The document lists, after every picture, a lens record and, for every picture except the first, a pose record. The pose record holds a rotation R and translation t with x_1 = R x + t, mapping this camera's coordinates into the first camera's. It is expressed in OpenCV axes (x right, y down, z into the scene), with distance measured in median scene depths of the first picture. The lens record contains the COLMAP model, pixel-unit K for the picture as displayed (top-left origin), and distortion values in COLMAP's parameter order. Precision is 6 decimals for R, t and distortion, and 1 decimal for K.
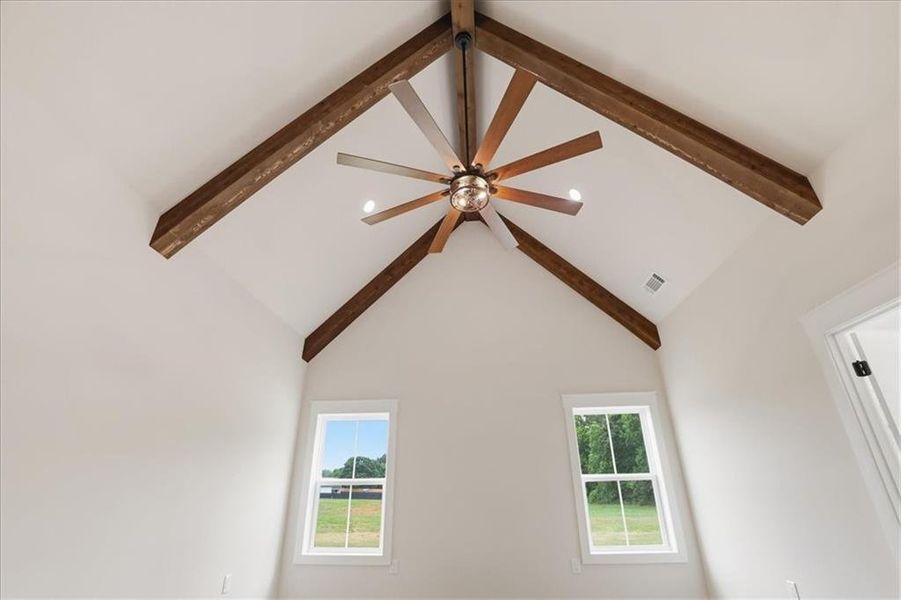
lens RADIAL K [[414.3, 0, 450.1], [0, 414.3, 305.6], [0, 0, 1]] dist [-0.031376, 0.004614]
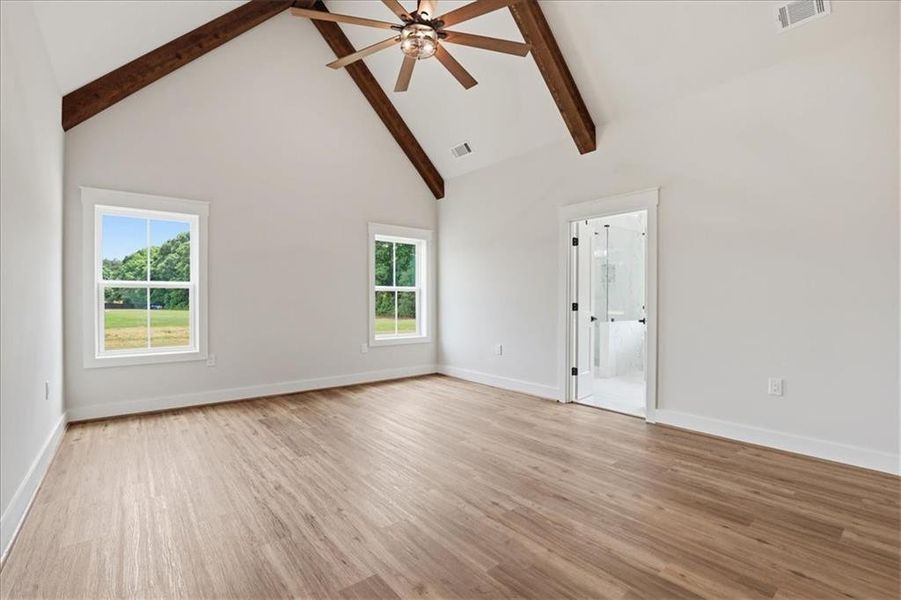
lens RADIAL K [[414.3, 0, 450.1], [0, 414.3, 305.6], [0, 0, 1]] dist [-0.031376, 0.004614]
pose [[0.728933, 0.001565, 0.684583, -0.395094], [-0.290697, 0.906071, 0.307458, 0.000882], [-0.619800, -0.423122, 0.660921, -0.028108]]
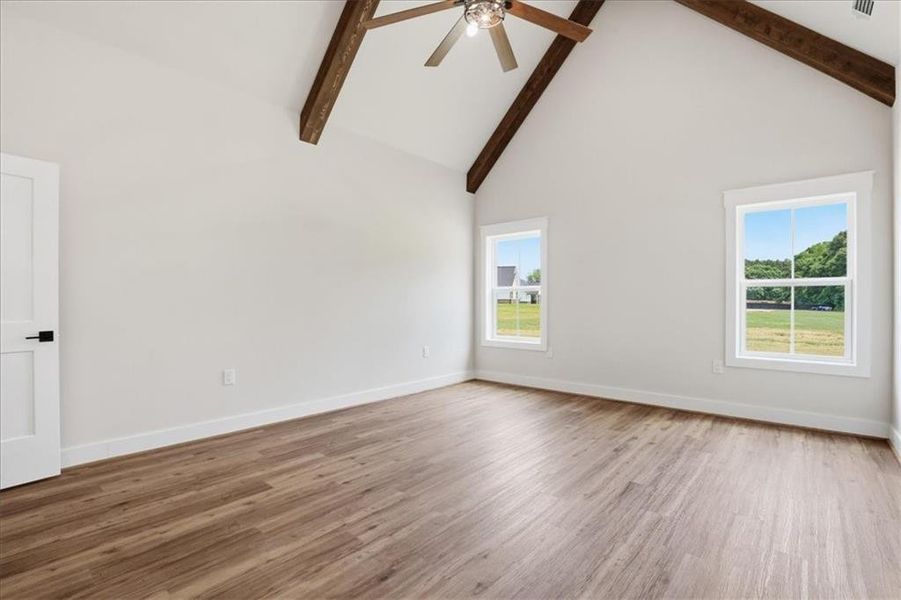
lens RADIAL K [[414.3, 0, 450.1], [0, 414.3, 305.6], [0, 0, 1]] dist [-0.031376, 0.004614]
pose [[0.804439, 0.017782, -0.593769, 0.342787], [0.238480, 0.905800, 0.350219, 0.001293], [0.544063, -0.423332, 0.724421, -0.008156]]
